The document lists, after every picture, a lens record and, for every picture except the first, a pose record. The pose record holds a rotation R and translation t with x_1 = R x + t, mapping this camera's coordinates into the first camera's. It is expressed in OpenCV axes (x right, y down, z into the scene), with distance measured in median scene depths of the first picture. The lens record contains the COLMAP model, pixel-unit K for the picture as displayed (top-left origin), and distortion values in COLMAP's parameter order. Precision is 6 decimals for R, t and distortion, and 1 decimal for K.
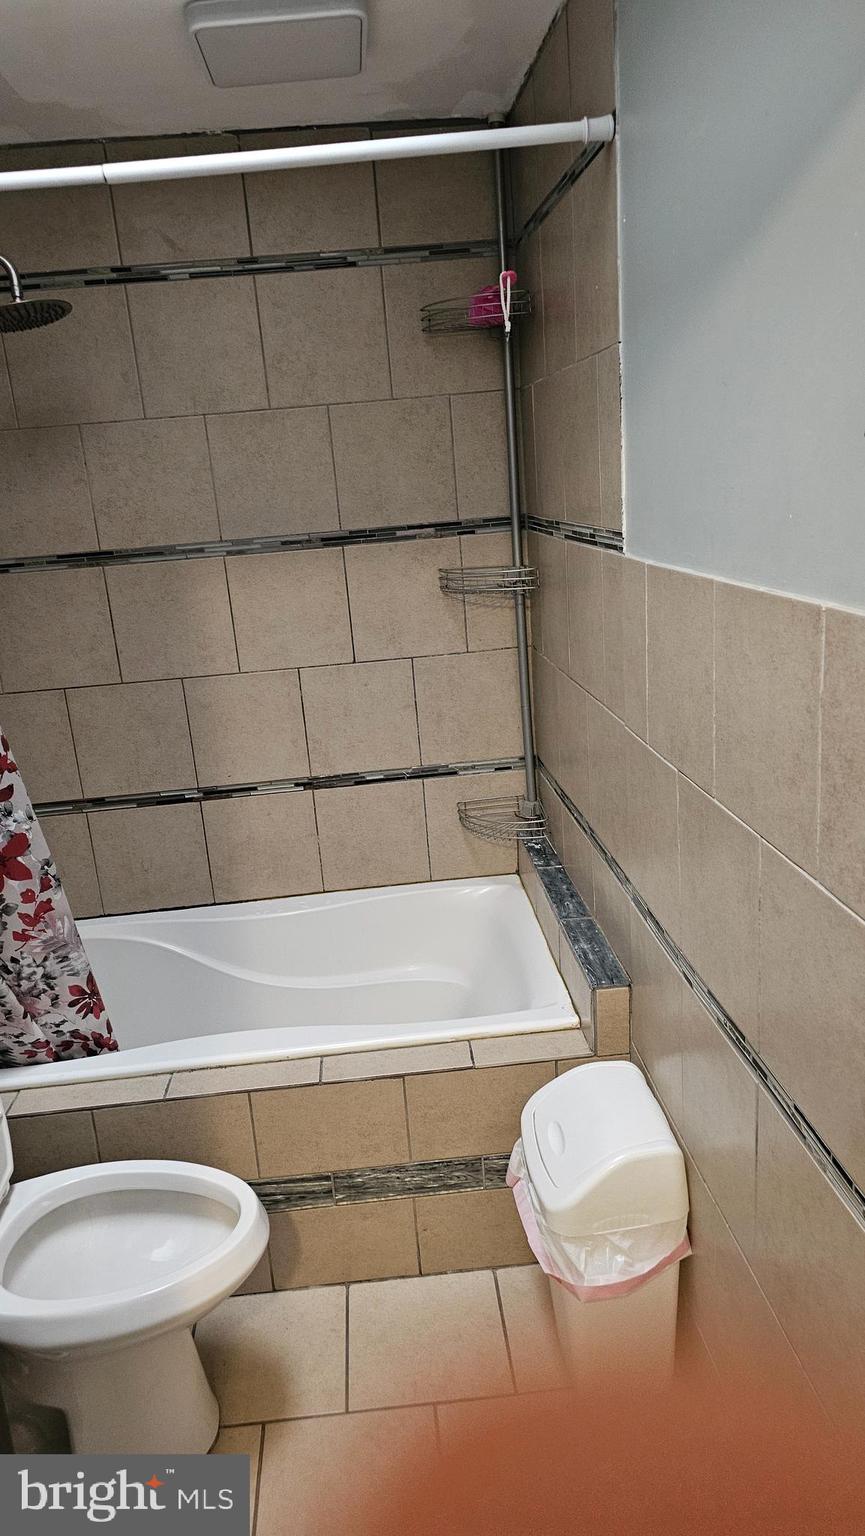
lens RADIAL K [[1042.4, 0, 429.4], [0, 1042.4, 770.5], [0, 0, 1]] dist [0.012621, 0.005546]
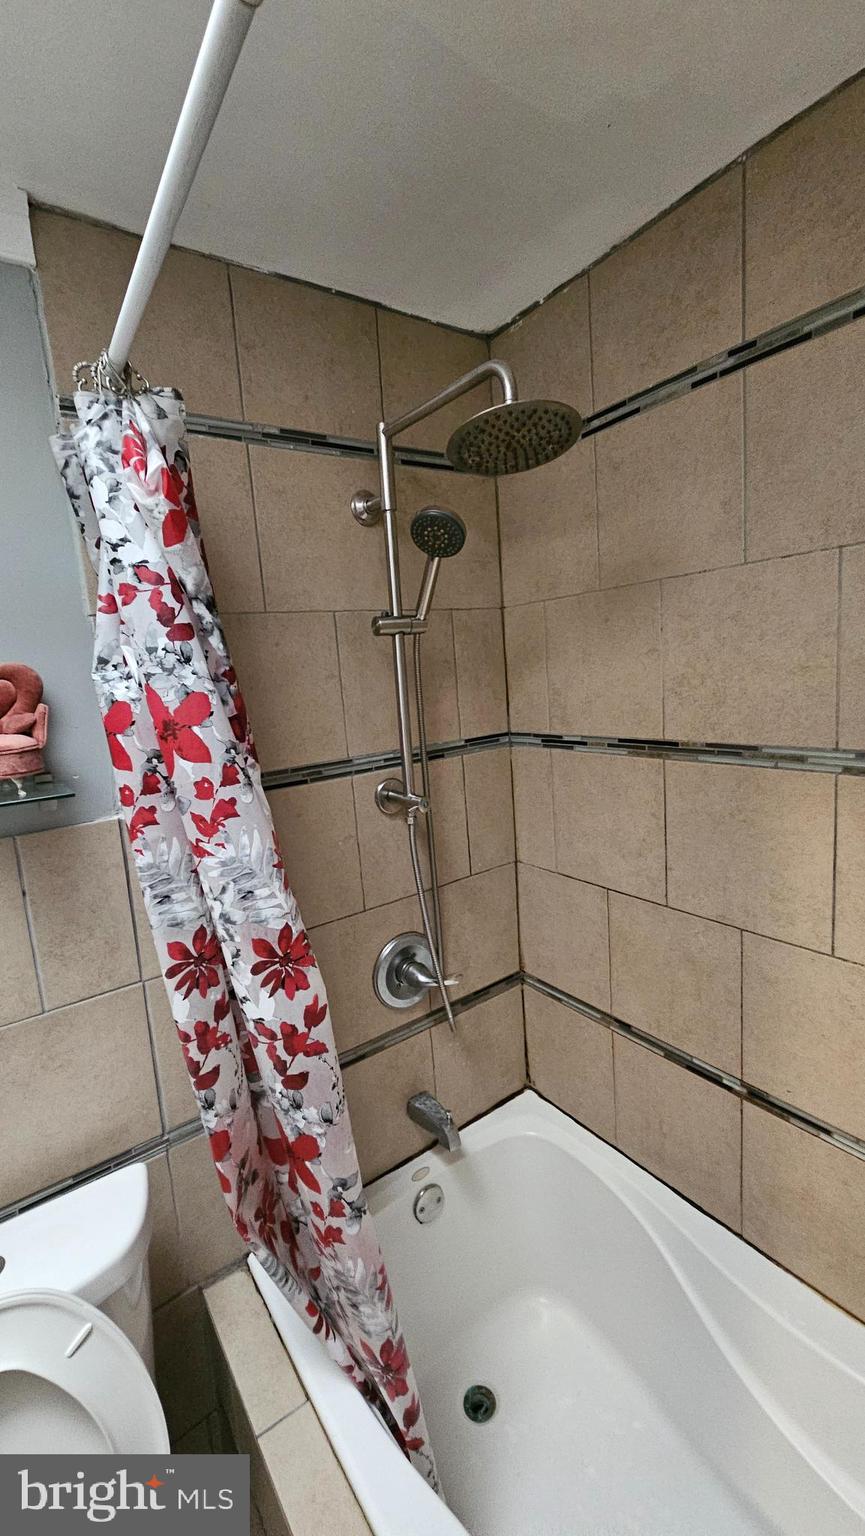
lens RADIAL K [[631.9, 0, 433.7], [0, 631.9, 762.6], [0, 0, 1]] dist [0.001214, -0.000282]
pose [[0.516982, 0.169339, -0.839079, -0.009030], [-0.203280, 0.976483, 0.071822, -0.205219], [0.831509, 0.133437, 0.539248, 0.648709]]
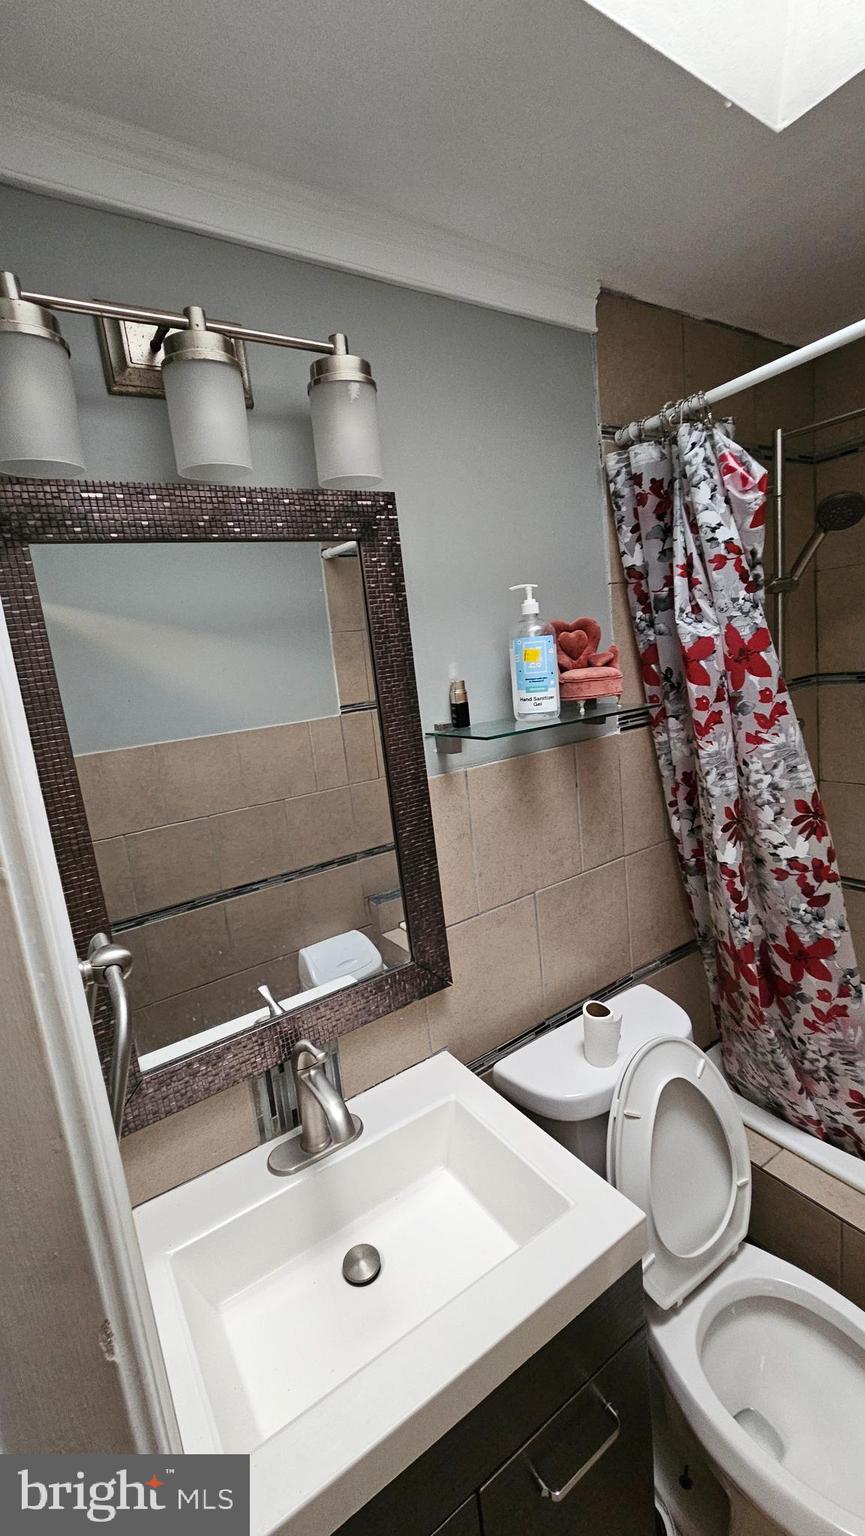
lens RADIAL K [[631.9, 0, 438.2], [0, 631.9, 761.6], [0, 0, 1]] dist [0.001214, -0.000282]
pose [[0.489463, 0.168372, -0.855615, -0.052488], [-0.169019, 0.980893, 0.096335, -0.092076], [0.855487, 0.097463, 0.508569, 0.255633]]
